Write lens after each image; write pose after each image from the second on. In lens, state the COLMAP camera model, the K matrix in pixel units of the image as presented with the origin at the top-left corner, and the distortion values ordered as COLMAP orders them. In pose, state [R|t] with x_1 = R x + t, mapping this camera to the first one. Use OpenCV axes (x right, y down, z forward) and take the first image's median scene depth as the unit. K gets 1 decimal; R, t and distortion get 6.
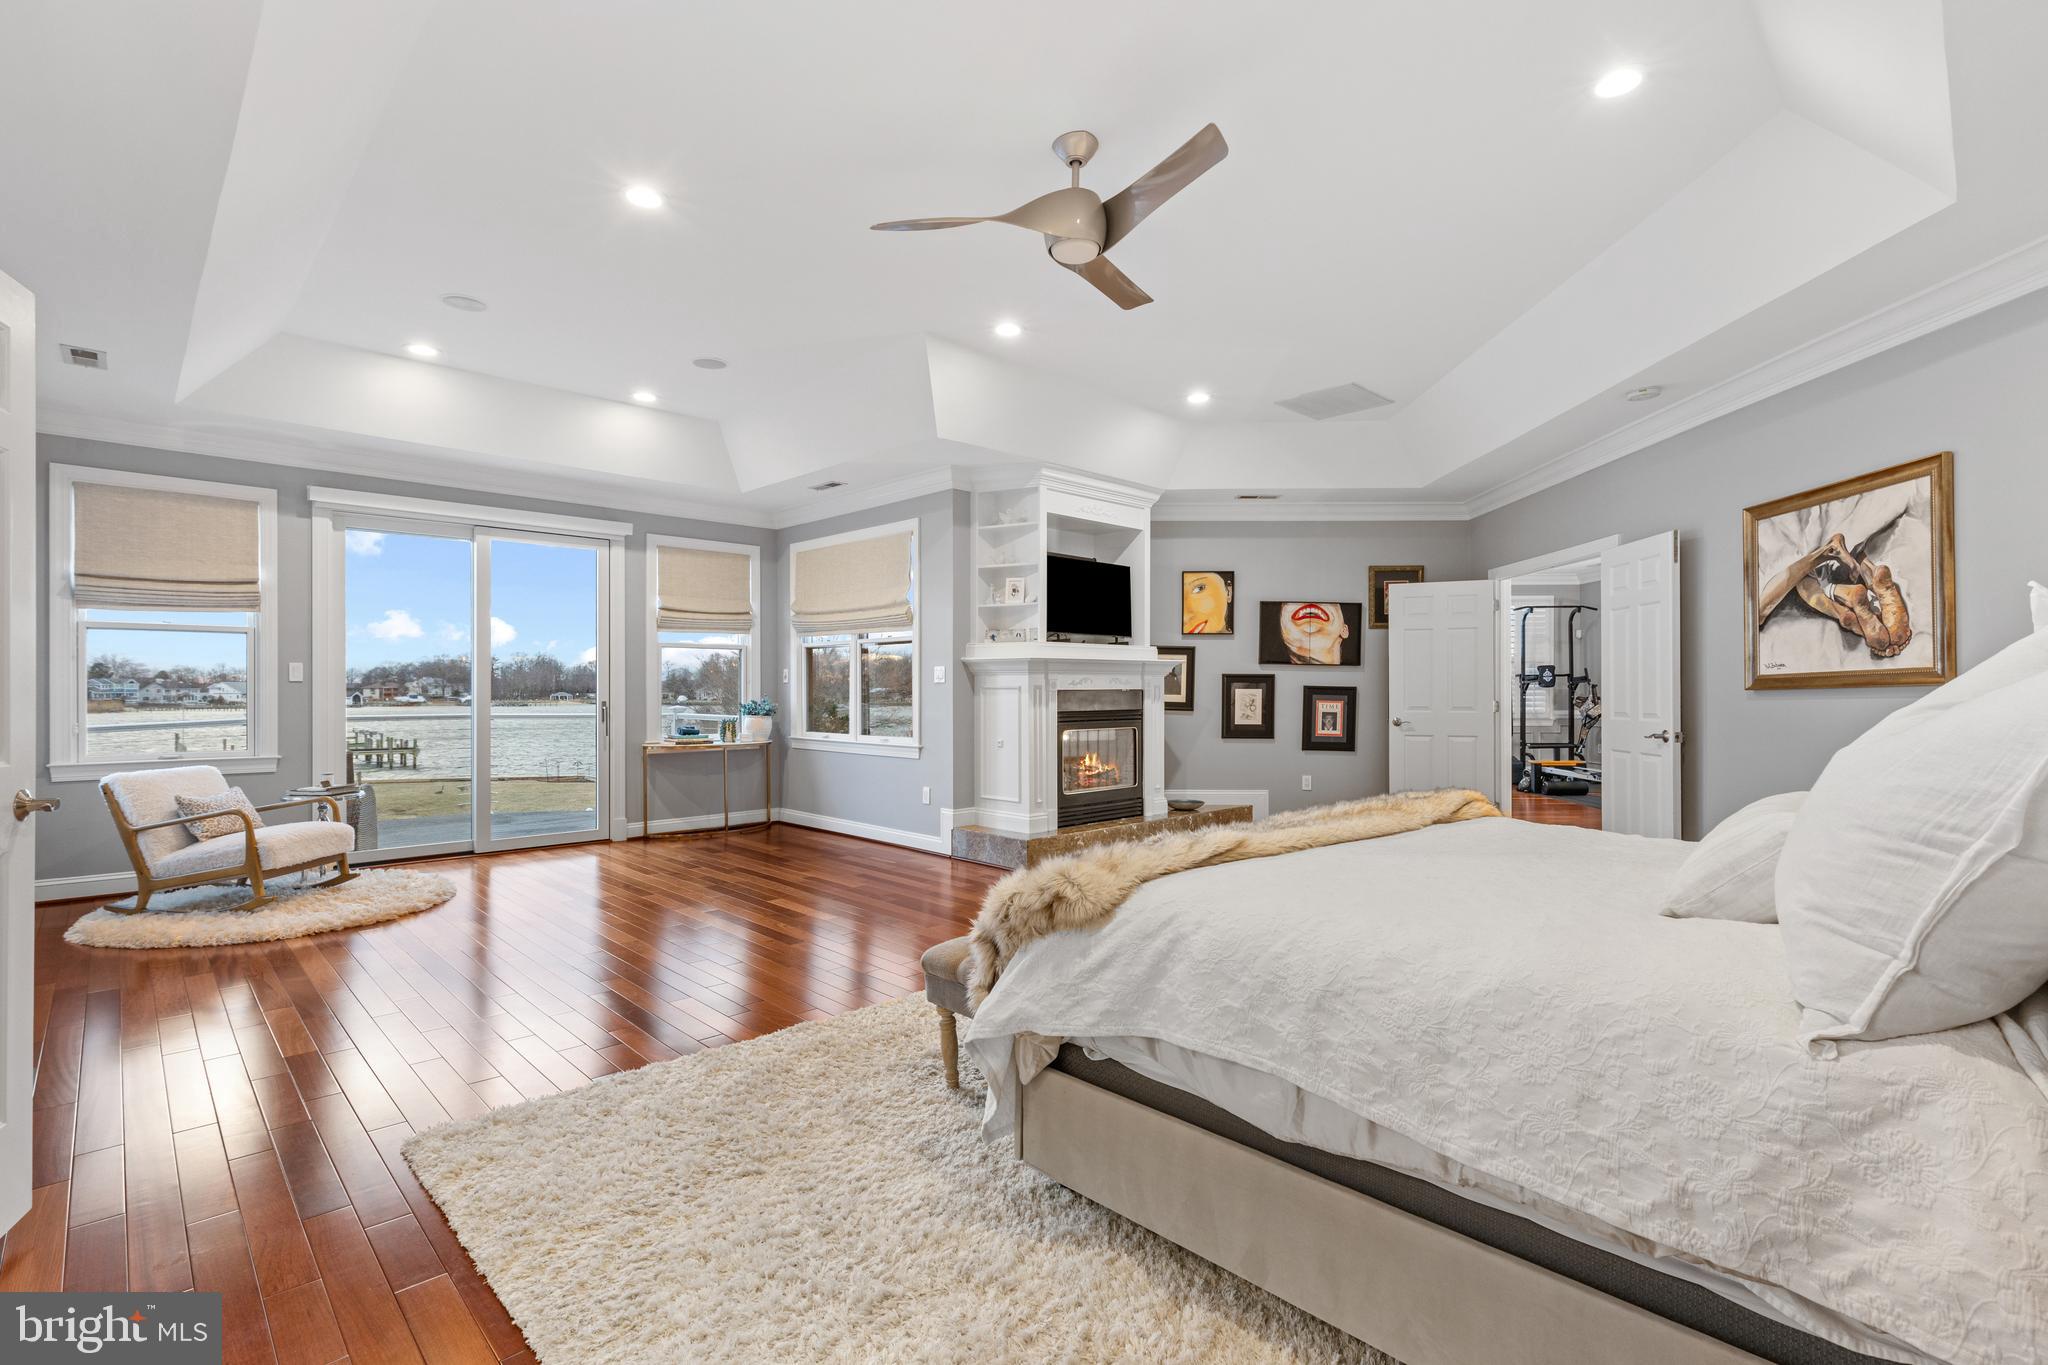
lens RADIAL K [[931.3, 0, 1036.0], [0, 931.3, 690.8], [0, 0, 1]] dist [0.000251, -0.000047]
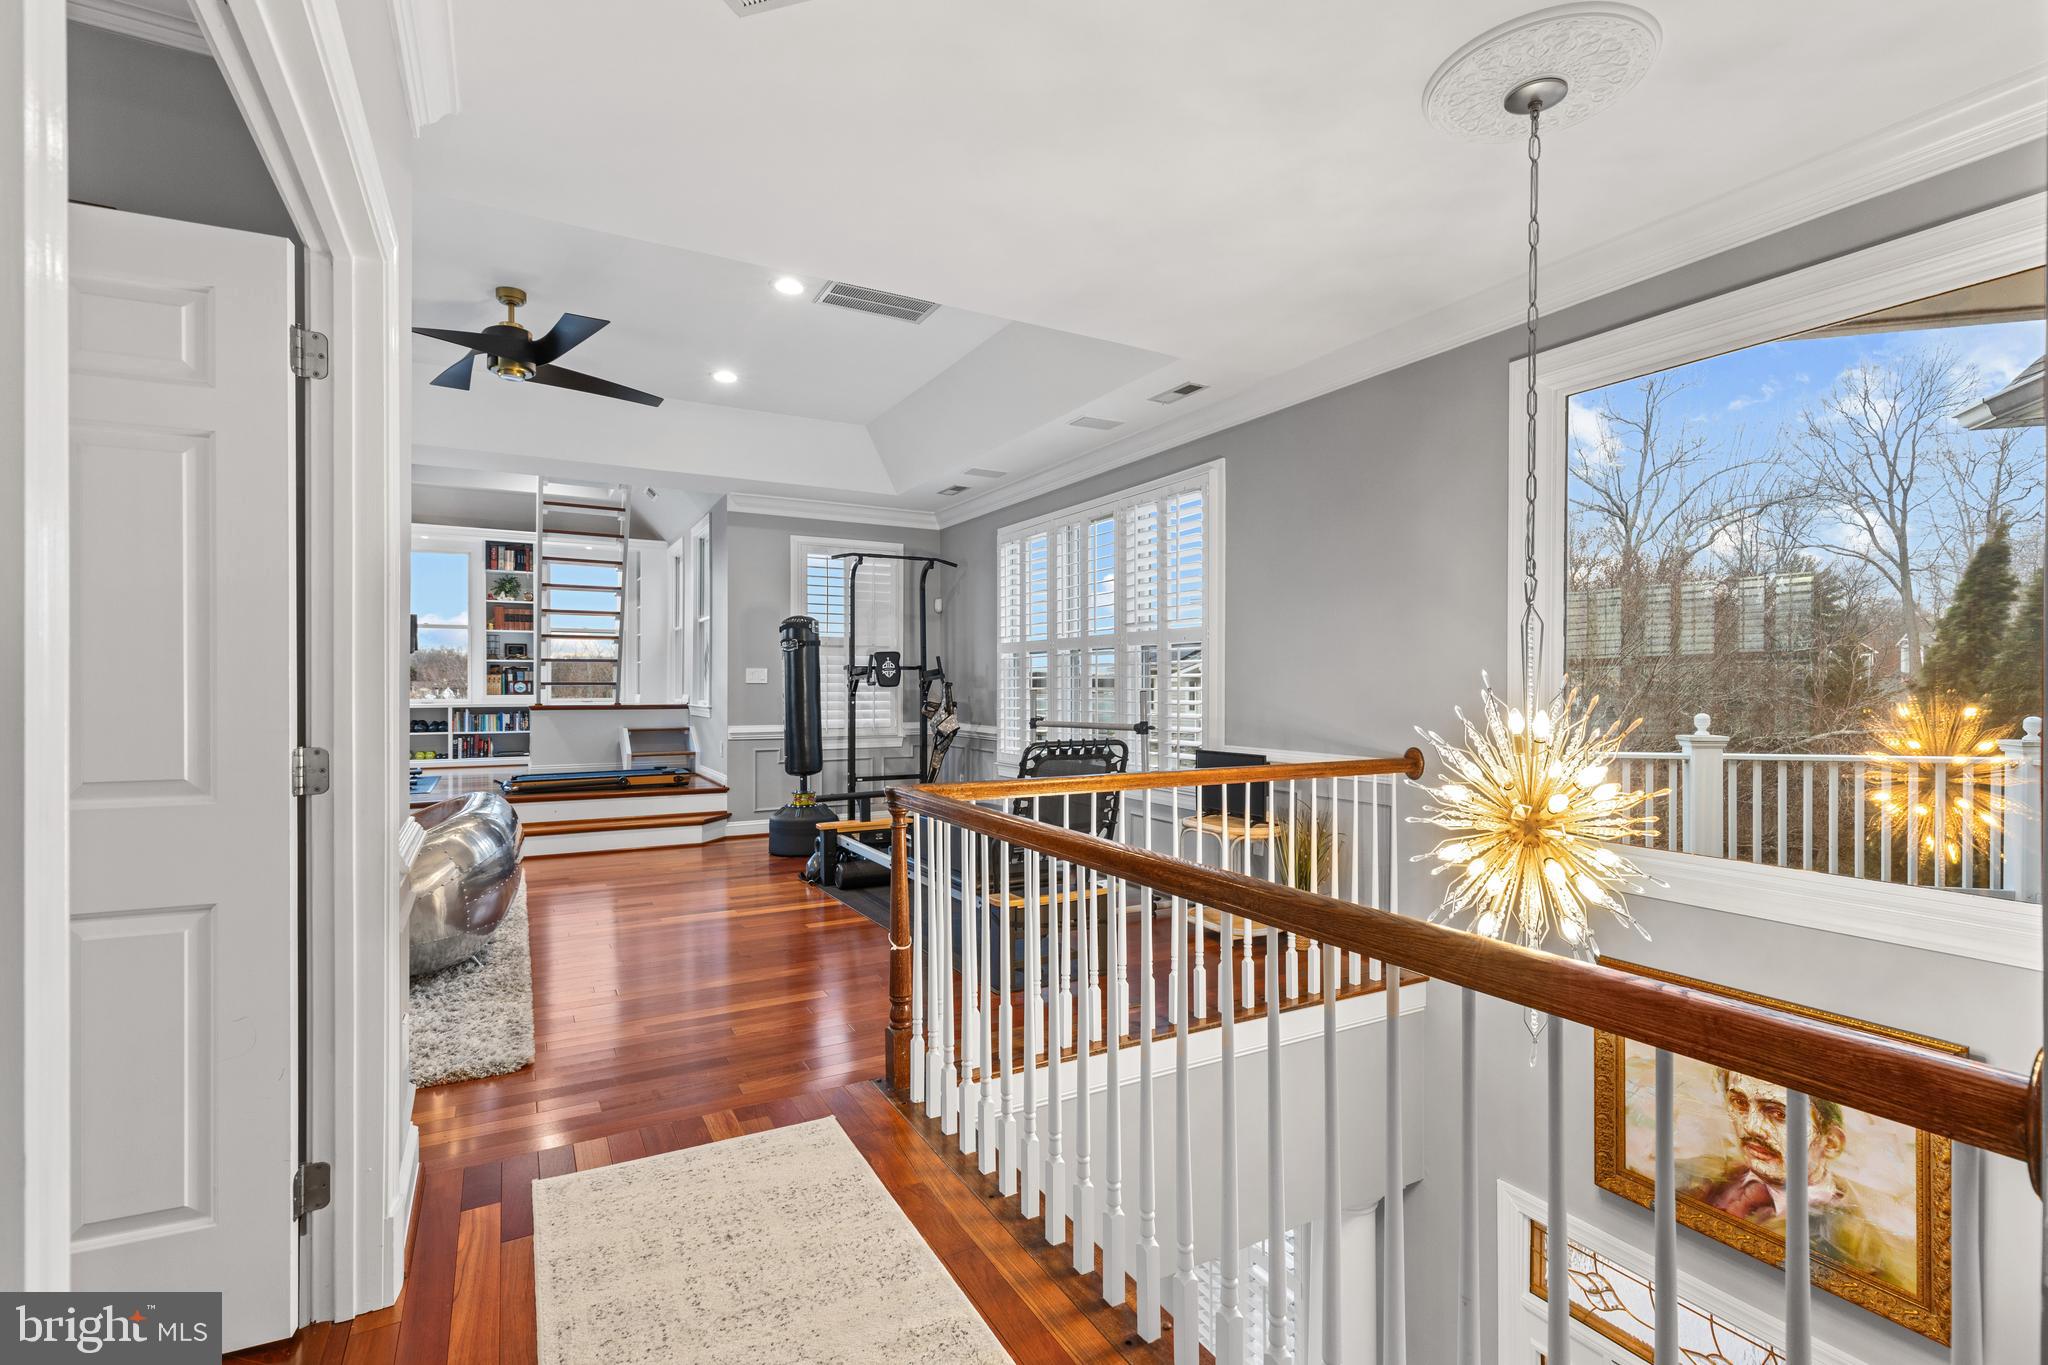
lens RADIAL K [[931.3, 0, 1036.0], [0, 931.3, 690.8], [0, 0, 1]] dist [0.000251, -0.000047]
pose [[0.859226, -0.000255, 0.511596, 0.313482], [-0.001332, 0.999995, 0.002736, -0.002789], [-0.511594, -0.003032, 0.859222, 0.410090]]
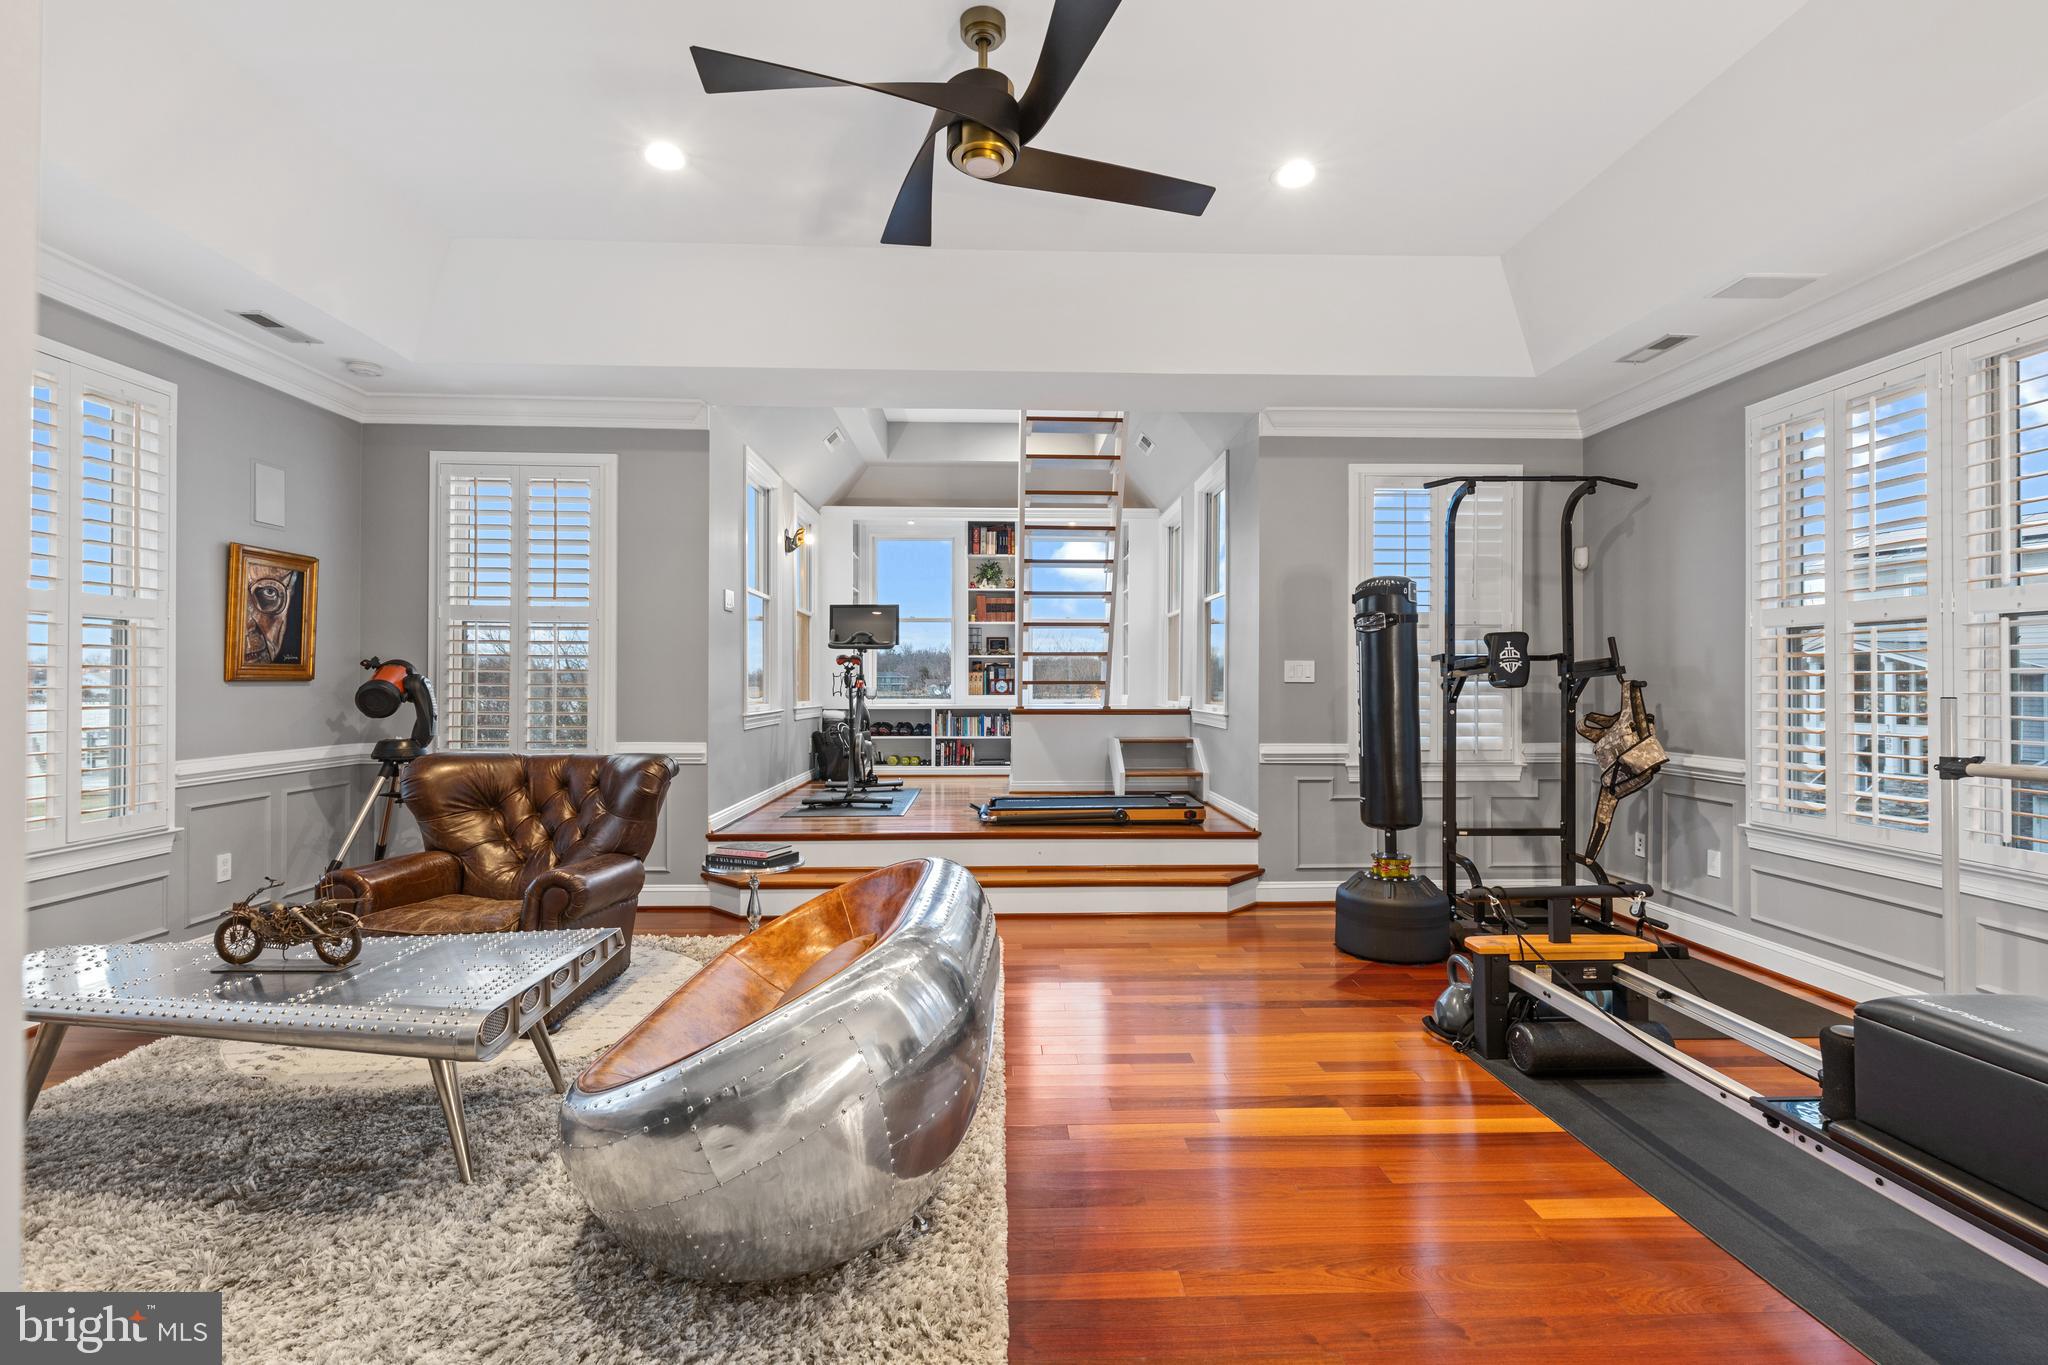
lens RADIAL K [[939.9, 0, 1027.5], [0, 939.9, 677.5], [0, 0, 1]] dist [0.008078, -0.000029]
pose [[0.998472, 0.003079, 0.055173, 0.322327], [-0.002667, 0.999968, -0.007538, -0.004495], [-0.055194, 0.007379, 0.998448, 0.611549]]
